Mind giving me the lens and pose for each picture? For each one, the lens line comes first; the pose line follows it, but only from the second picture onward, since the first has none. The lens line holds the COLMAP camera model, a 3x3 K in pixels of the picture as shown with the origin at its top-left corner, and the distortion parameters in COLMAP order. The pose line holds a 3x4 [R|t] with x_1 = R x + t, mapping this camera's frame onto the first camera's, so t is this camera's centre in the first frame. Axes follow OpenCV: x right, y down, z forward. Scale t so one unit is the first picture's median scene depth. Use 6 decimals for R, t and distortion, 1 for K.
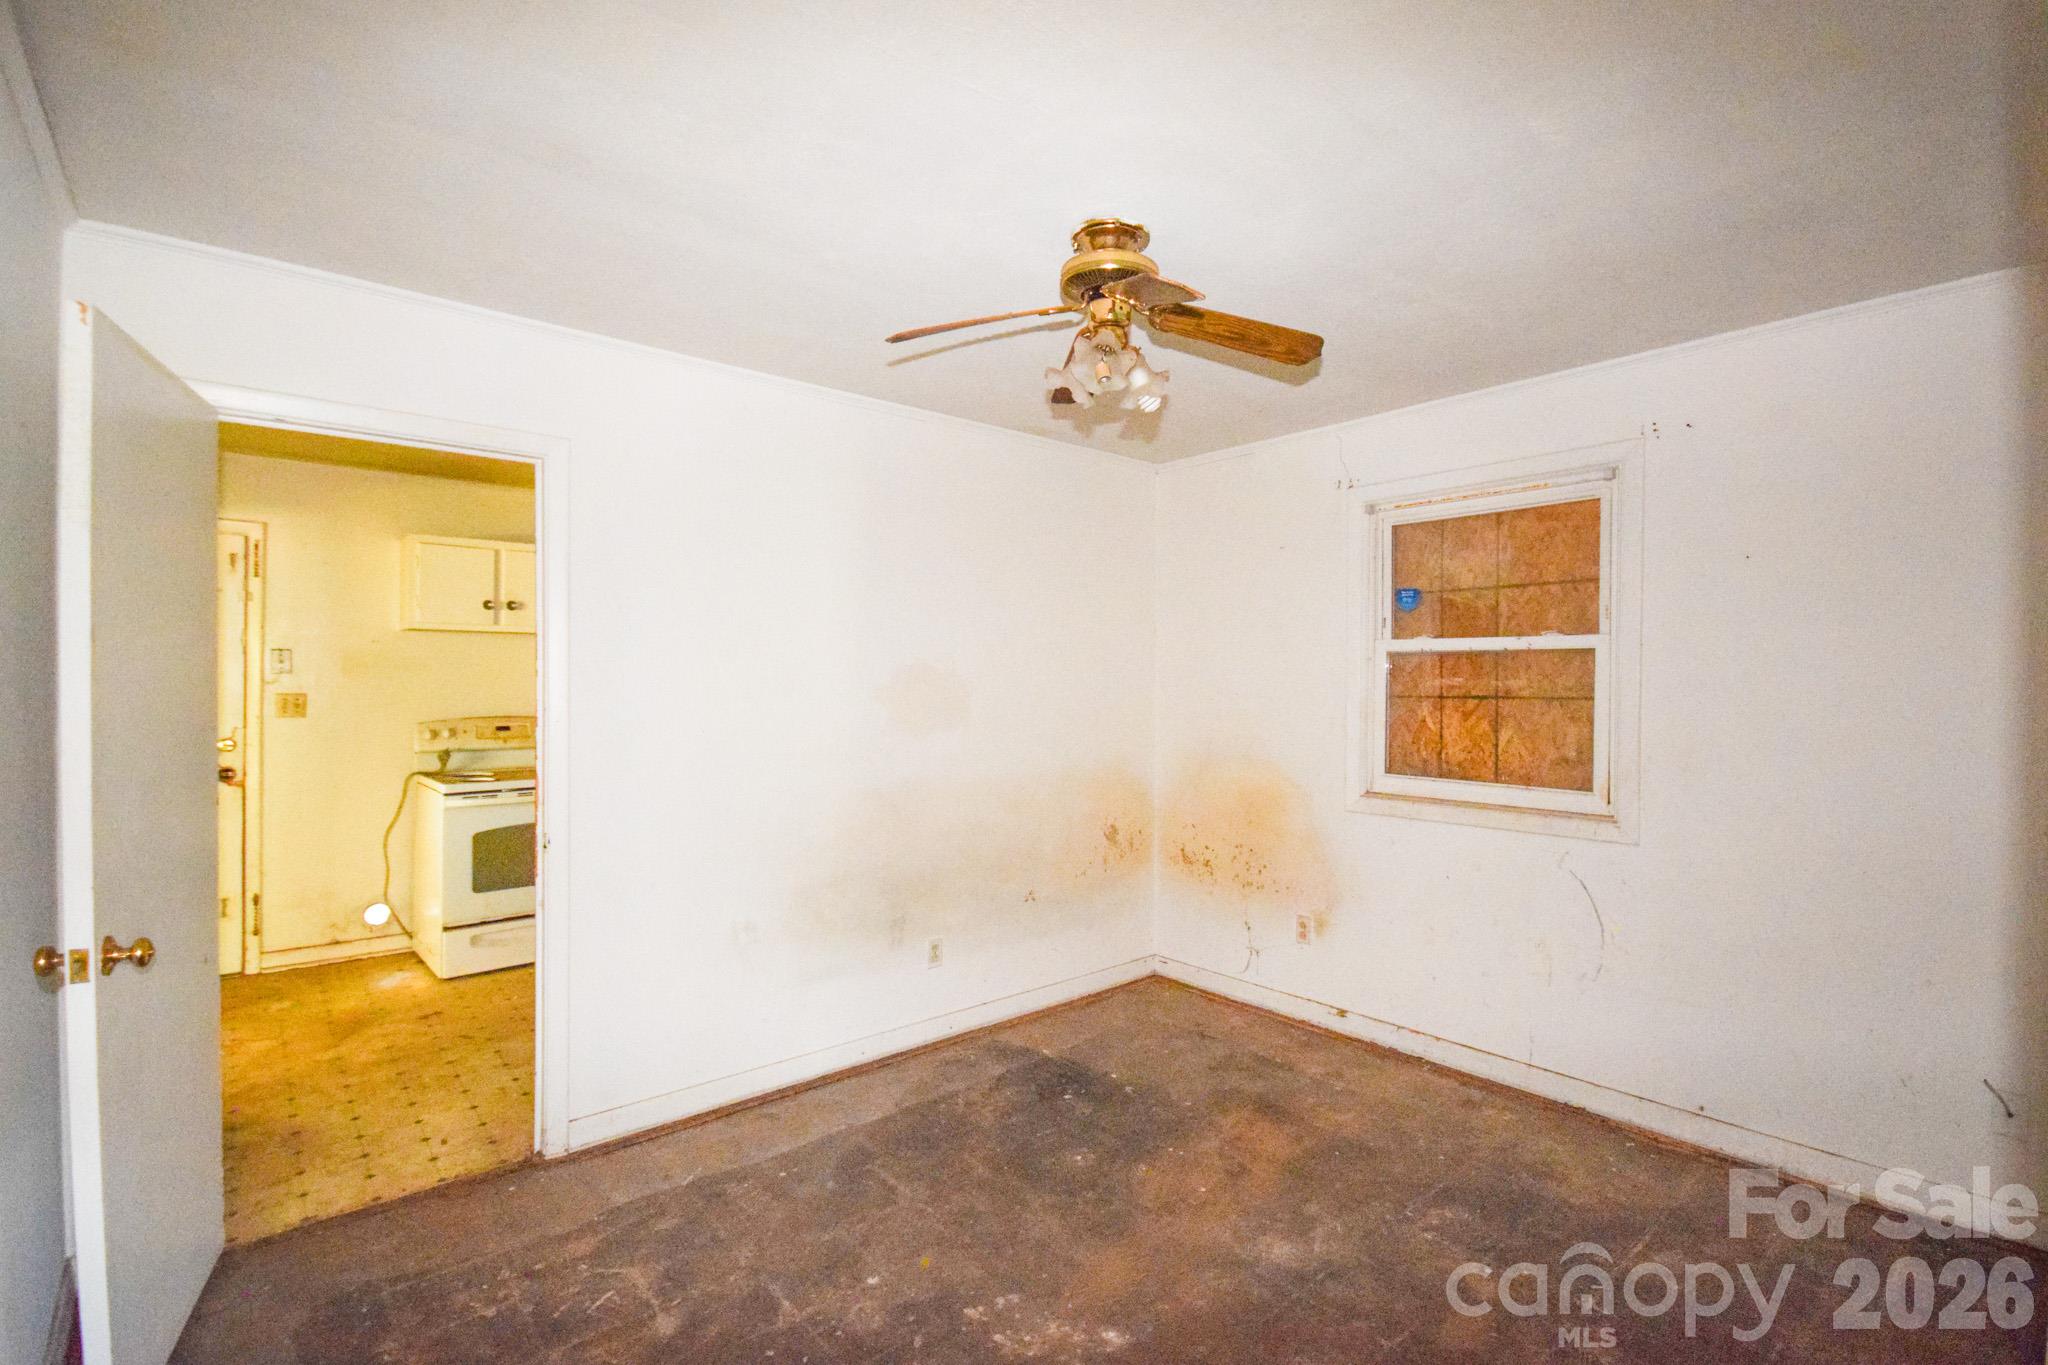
lens RADIAL K [[905.2, 0, 1034.5], [0, 905.2, 687.6], [0, 0, 1]] dist [0.016788, -0.018163]
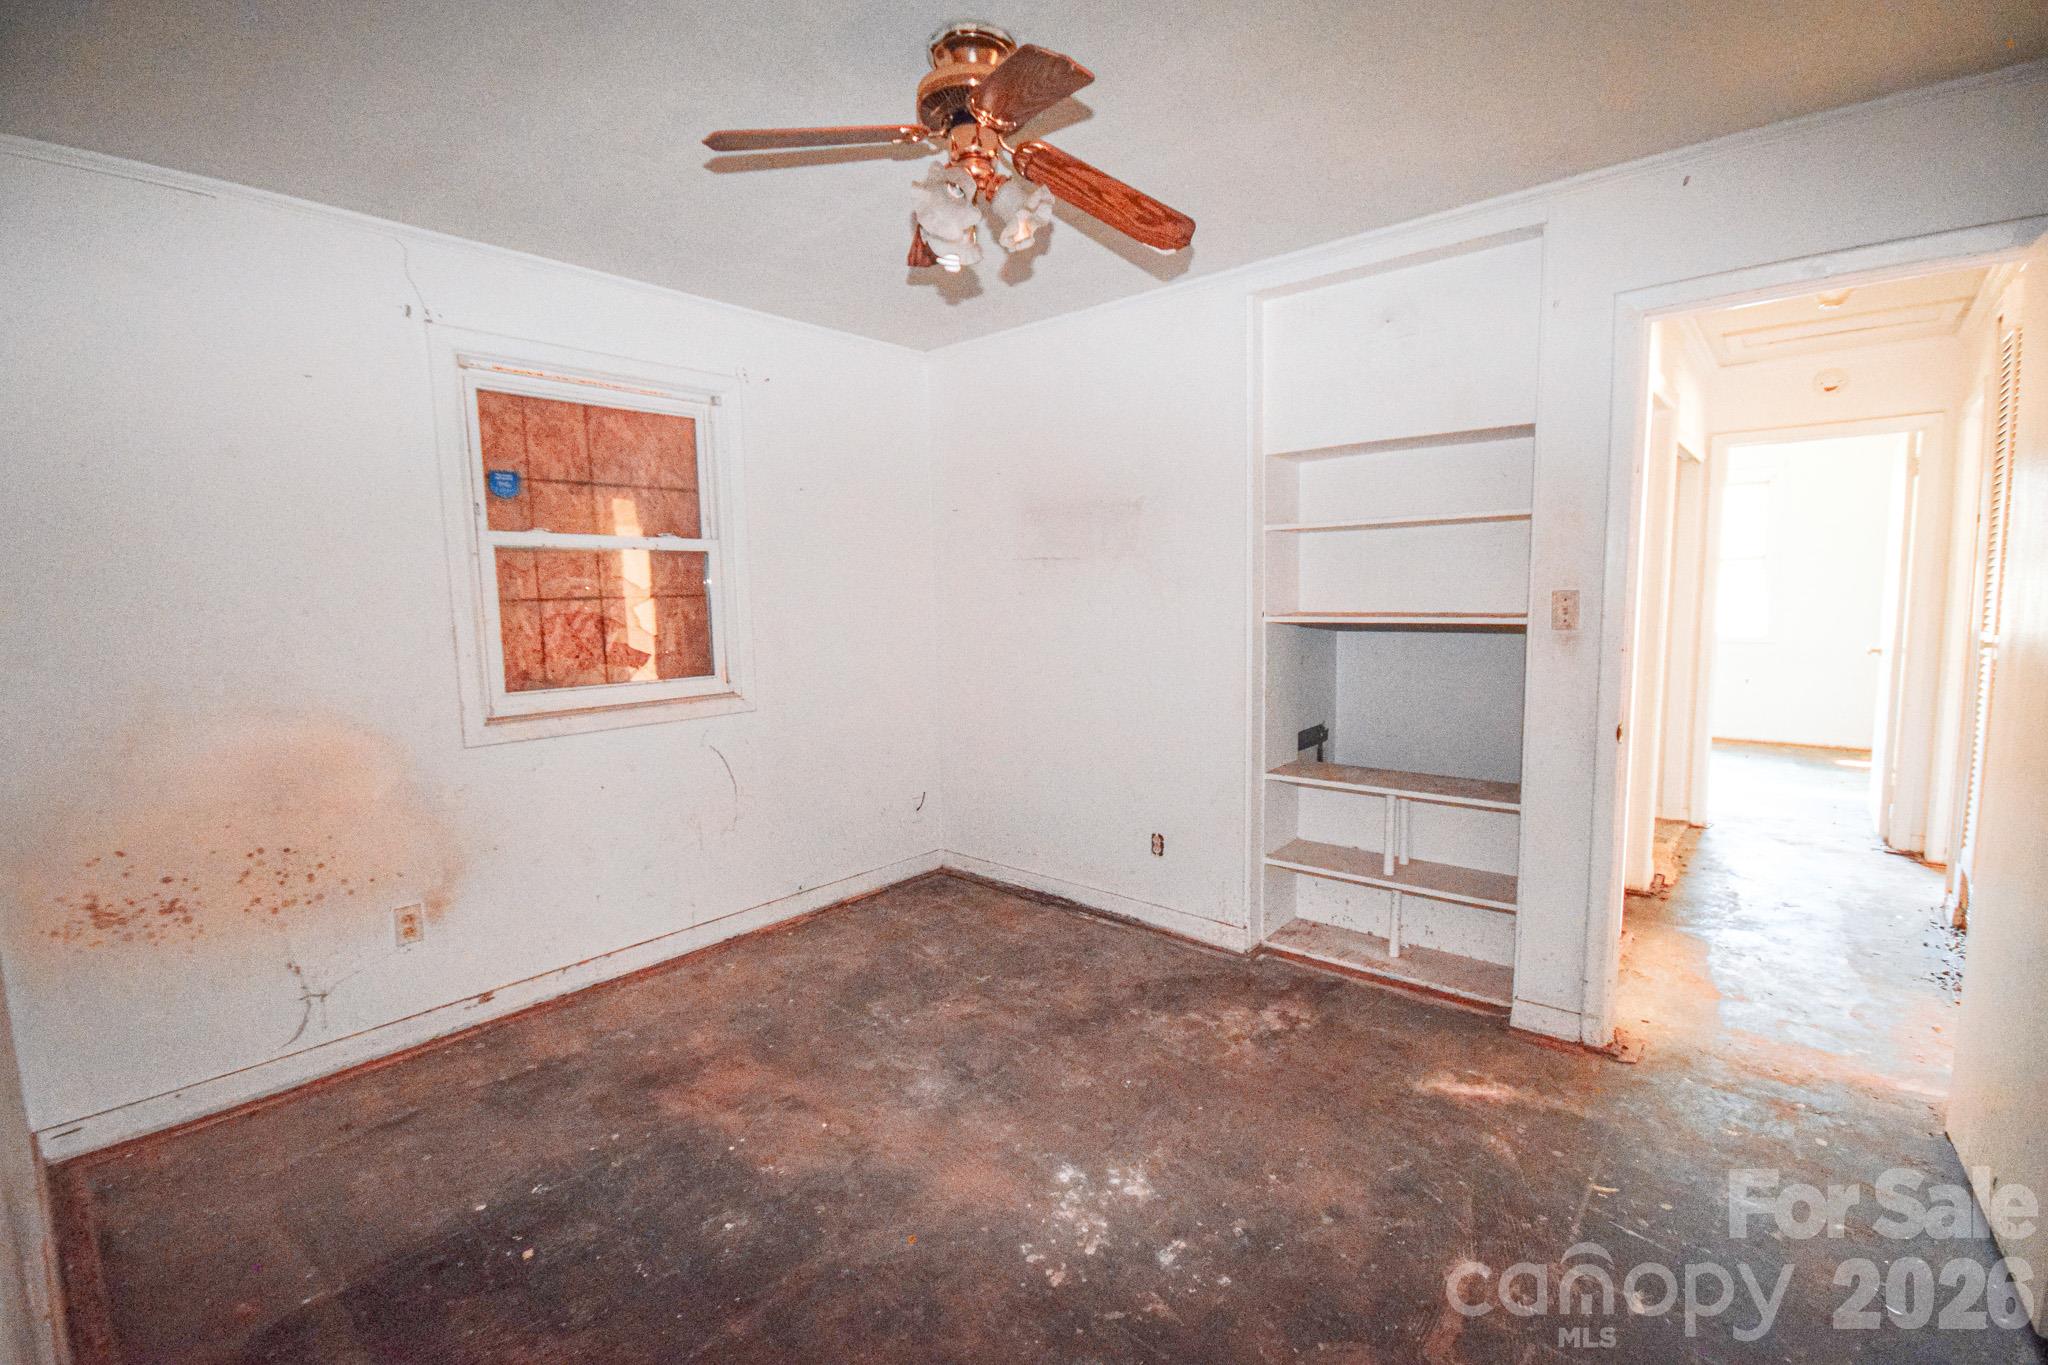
lens RADIAL K [[912.3, 0, 1012.6], [0, 912.3, 689.3], [0, 0, 1]] dist [-0.001513, -0.000131]
pose [[-0.135160, -0.107072, 0.985022, -0.490053], [0.022492, 0.993556, 0.111086, 0.008766], [-0.990569, 0.037169, -0.131881, 0.634370]]
